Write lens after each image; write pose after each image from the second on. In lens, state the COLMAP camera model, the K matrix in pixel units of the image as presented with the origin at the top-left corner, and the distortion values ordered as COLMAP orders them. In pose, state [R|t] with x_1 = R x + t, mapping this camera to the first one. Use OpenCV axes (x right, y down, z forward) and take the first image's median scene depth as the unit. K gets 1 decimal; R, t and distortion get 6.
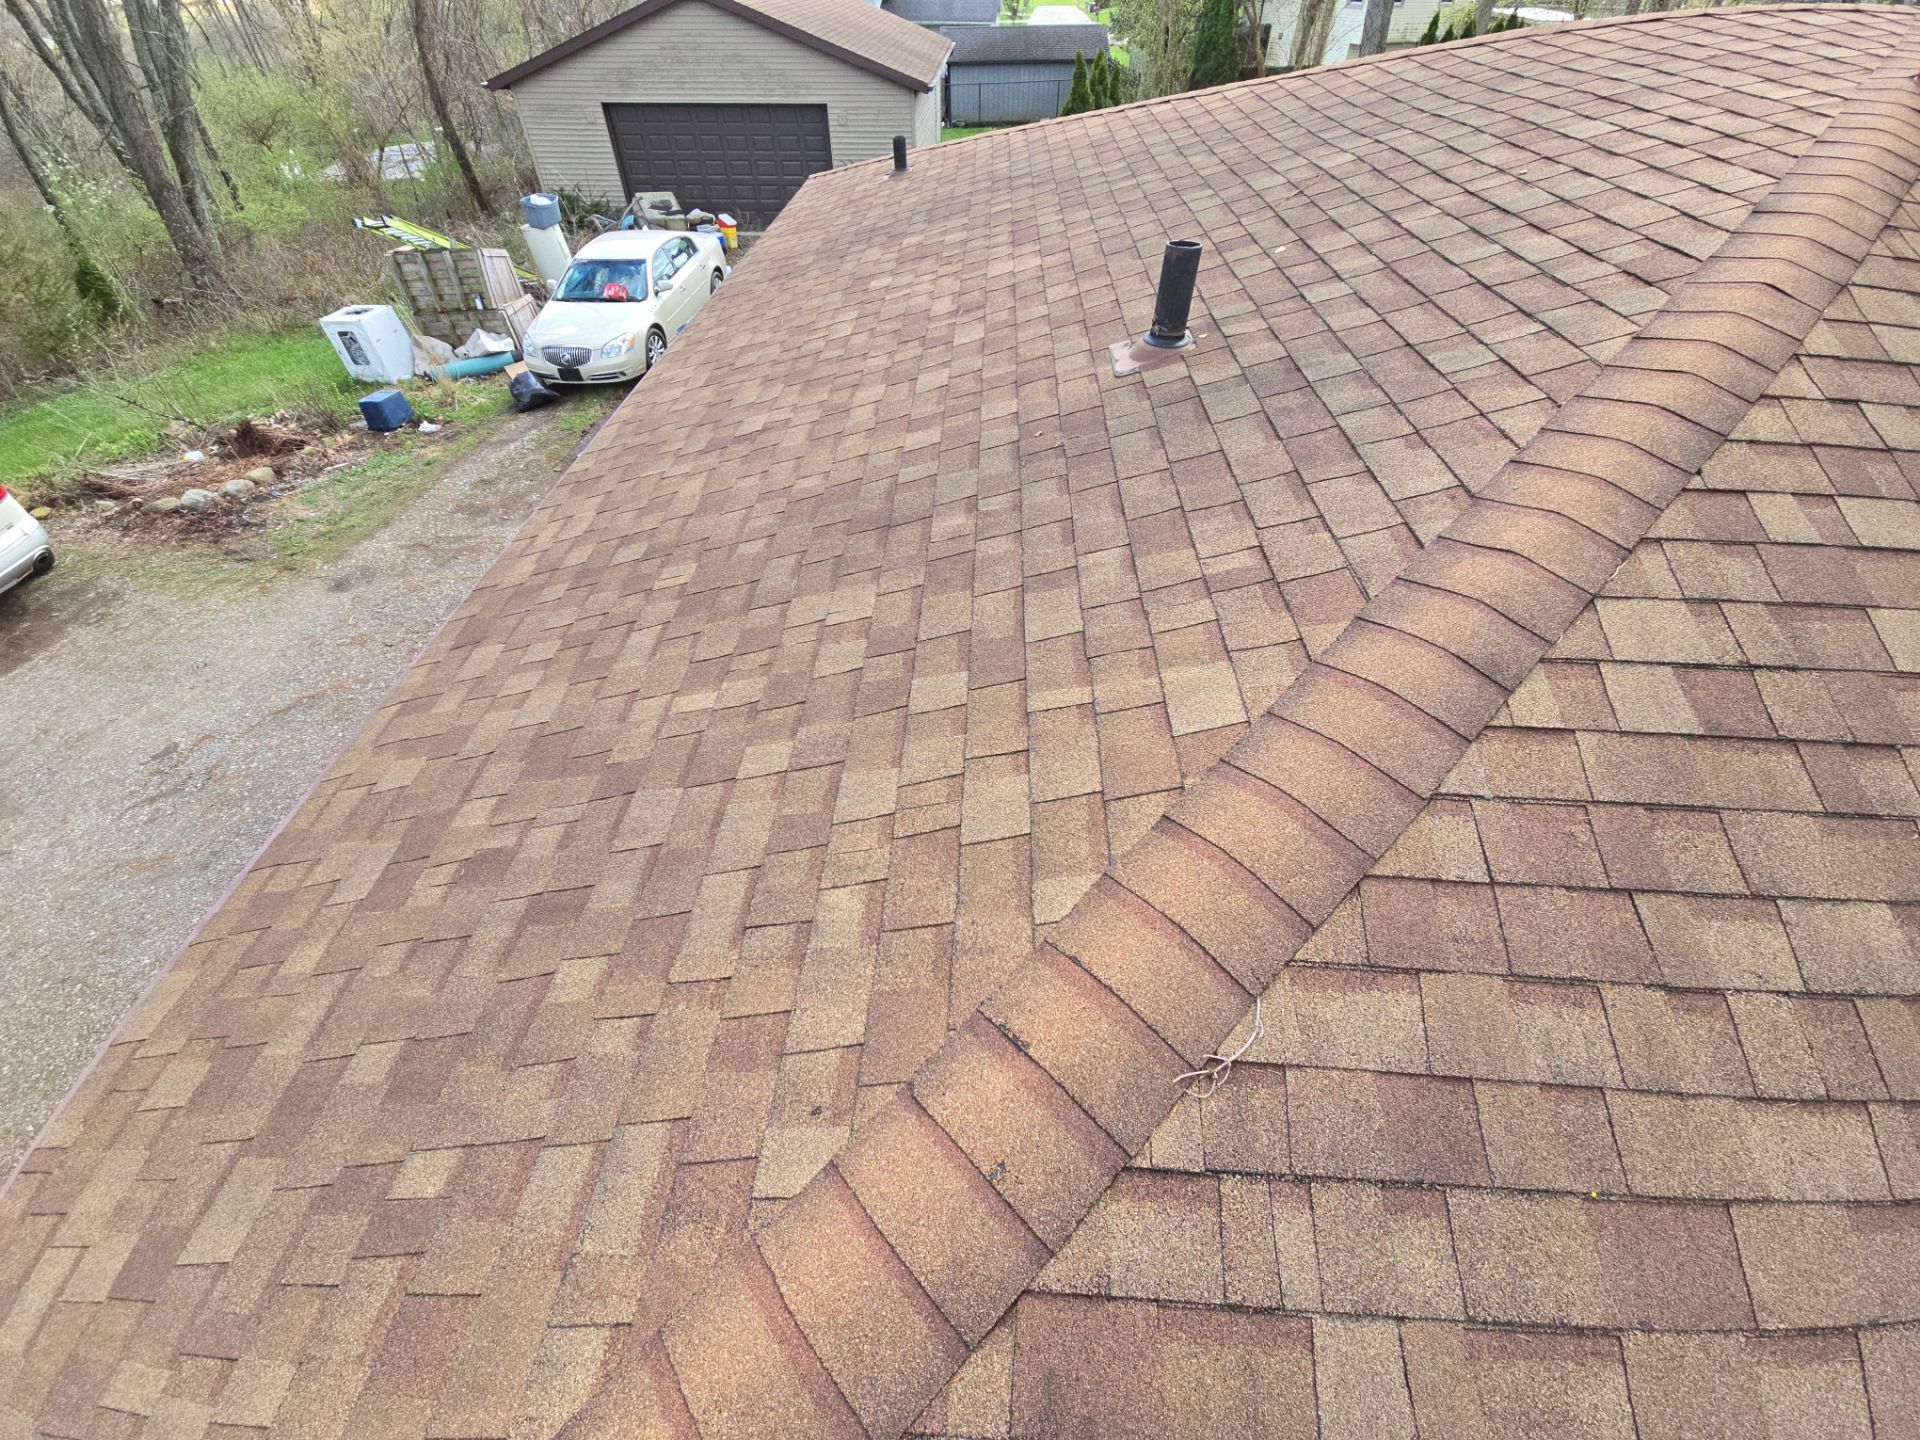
lens RADIAL K [[766.6, 0, 960.0], [0, 766.6, 720.0], [0, 0, 1]] dist [0.044794, -0.026768]
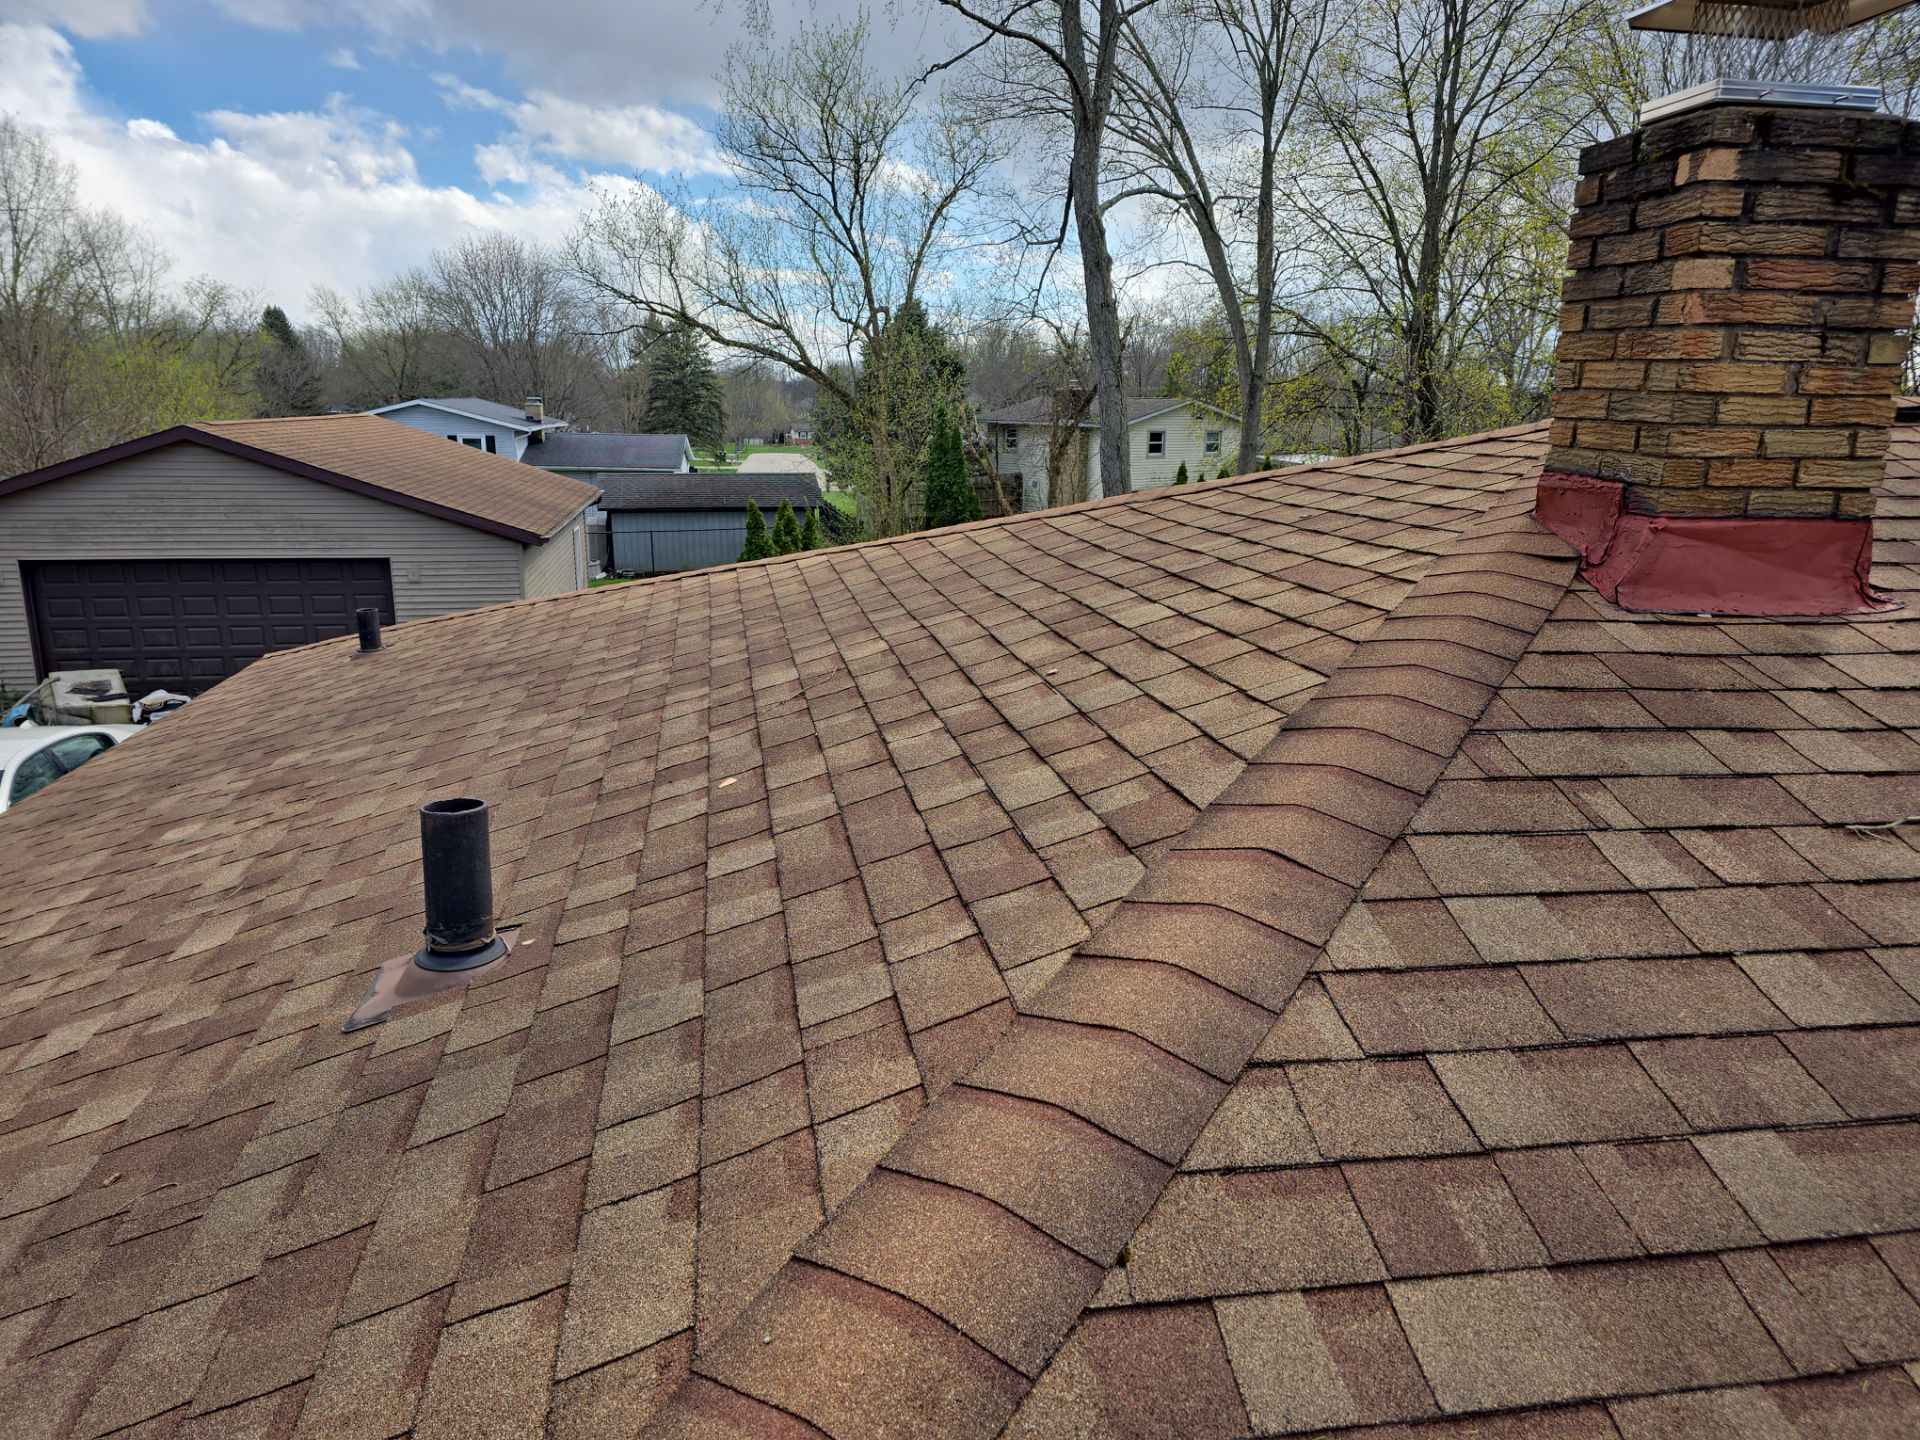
lens RADIAL K [[1269.3, 0, 959.8], [0, 1269.3, 703.5], [0, 0, 1]] dist [0.083129, -0.071980]
pose [[0.974281, -0.037067, 0.222266, 0.622284], [0.147229, 0.851437, -0.503368, -0.204267], [-0.170587, 0.523146, 0.834996, 0.152760]]
